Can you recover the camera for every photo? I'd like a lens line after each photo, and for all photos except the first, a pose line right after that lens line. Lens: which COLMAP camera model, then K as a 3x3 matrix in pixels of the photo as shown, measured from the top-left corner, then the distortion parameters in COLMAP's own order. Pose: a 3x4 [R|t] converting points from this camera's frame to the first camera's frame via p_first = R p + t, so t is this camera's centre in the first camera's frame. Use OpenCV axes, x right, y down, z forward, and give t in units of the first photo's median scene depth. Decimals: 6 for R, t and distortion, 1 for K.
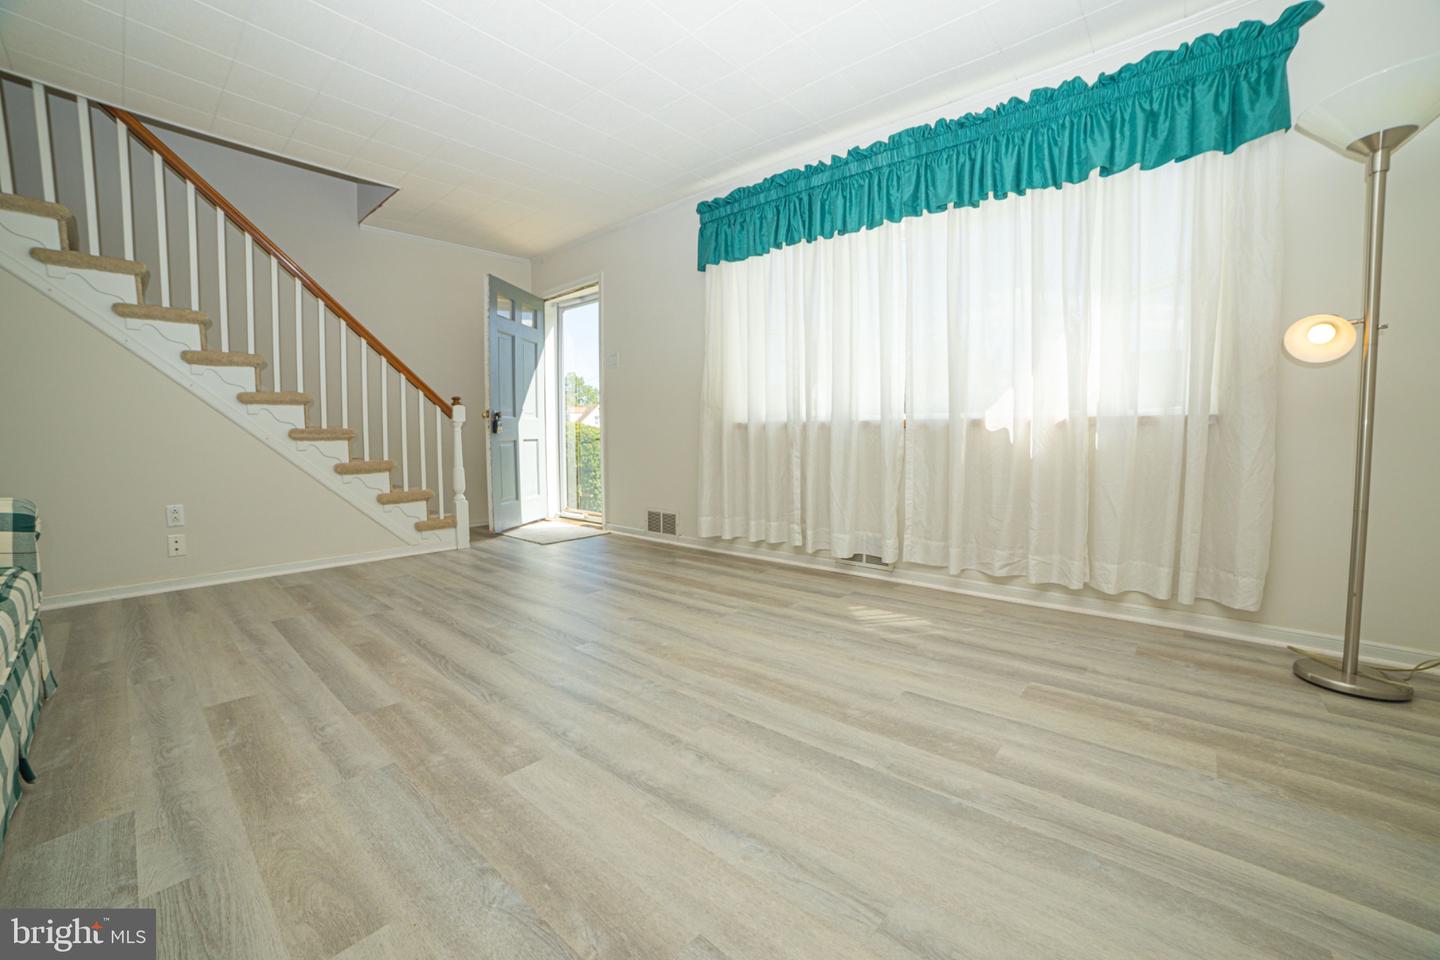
lens RADIAL K [[575.1, 0, 727.2], [0, 575.1, 475.0], [0, 0, 1]] dist [-0.111130, 0.038494]
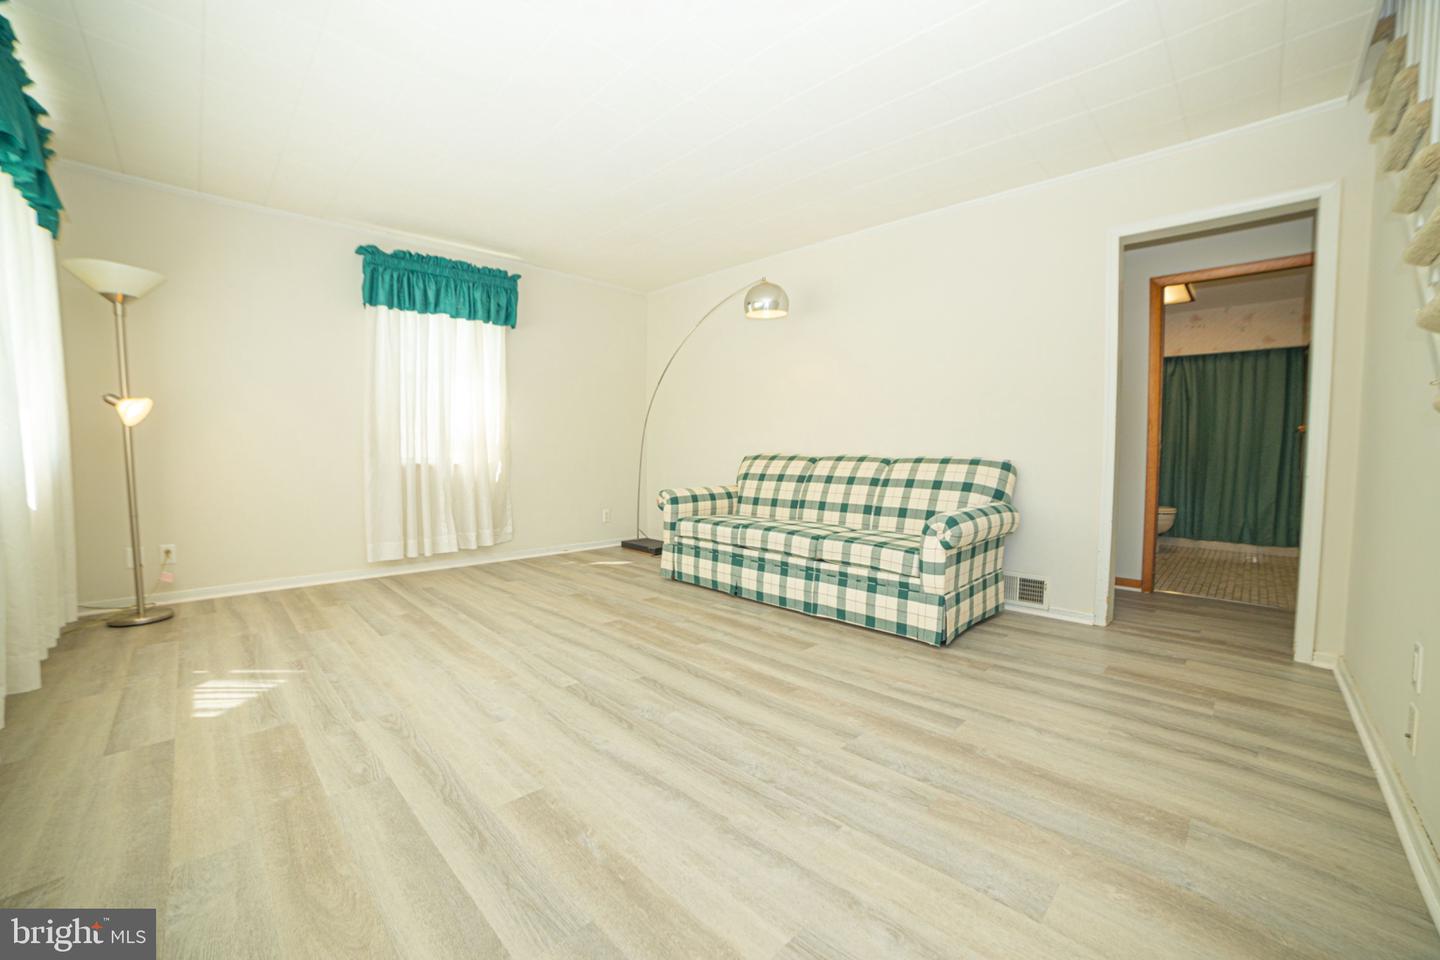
lens RADIAL K [[575.1, 0, 727.2], [0, 575.1, 475.0], [0, 0, 1]] dist [-0.111130, 0.038494]
pose [[-0.997807, -0.005136, 0.065996, -0.694834], [0.002488, 0.993372, 0.114919, -0.220708], [-0.066148, 0.114832, -0.991180, 2.236740]]
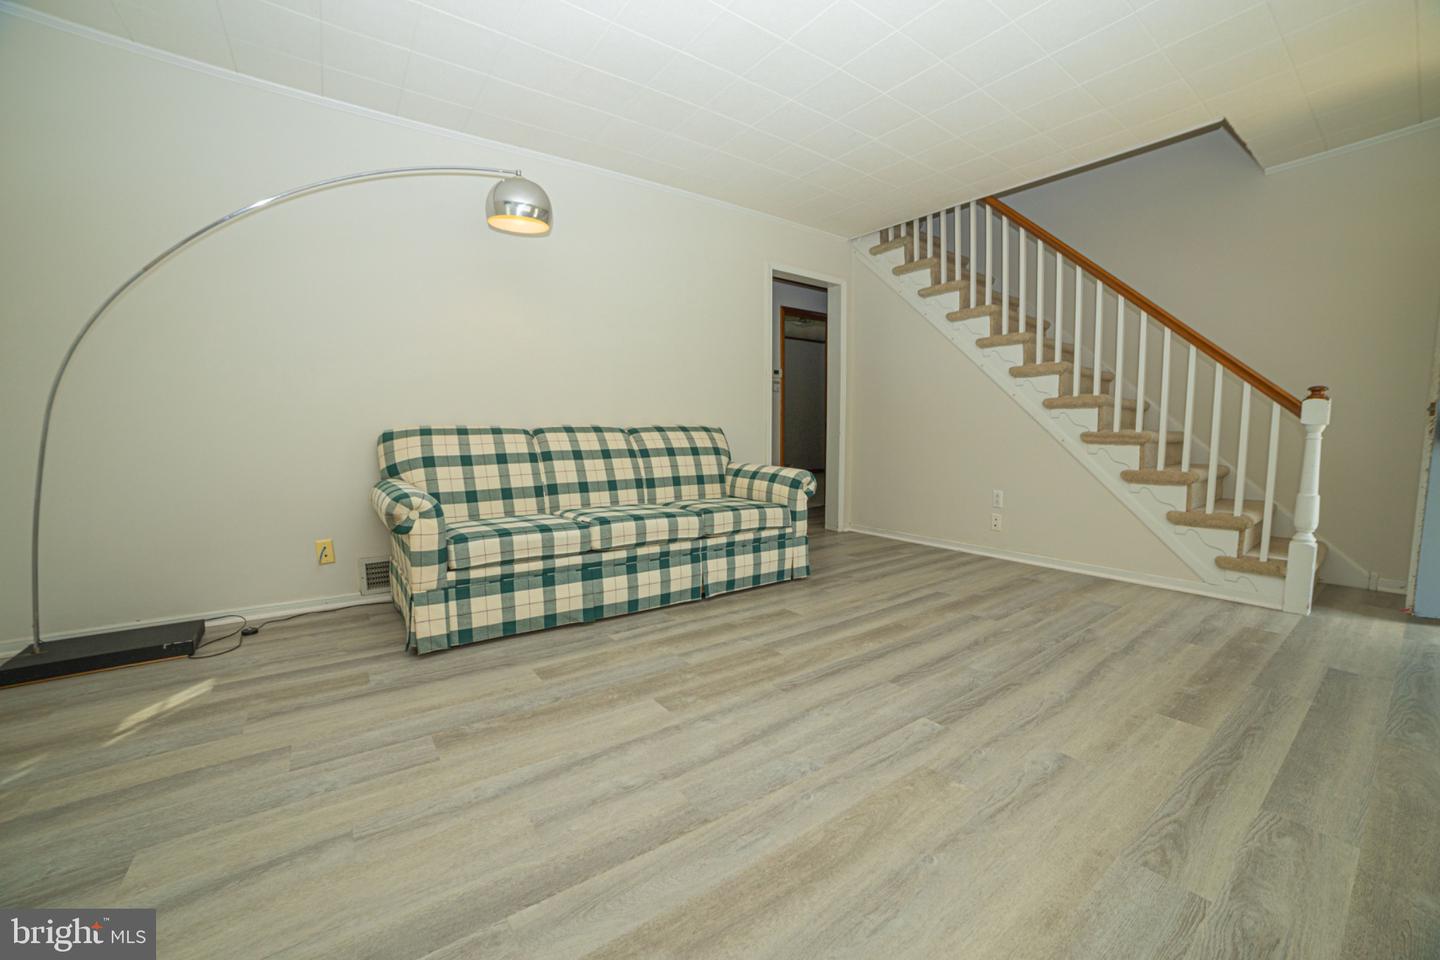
lens RADIAL K [[575.1, 0, 727.2], [0, 575.1, 475.0], [0, 0, 1]] dist [-0.111130, 0.038494]
pose [[-0.218994, 0.085792, -0.971947, 0.601526], [-0.067654, 0.992394, 0.102841, -0.112691], [0.973378, 0.088278, -0.211525, 0.982445]]
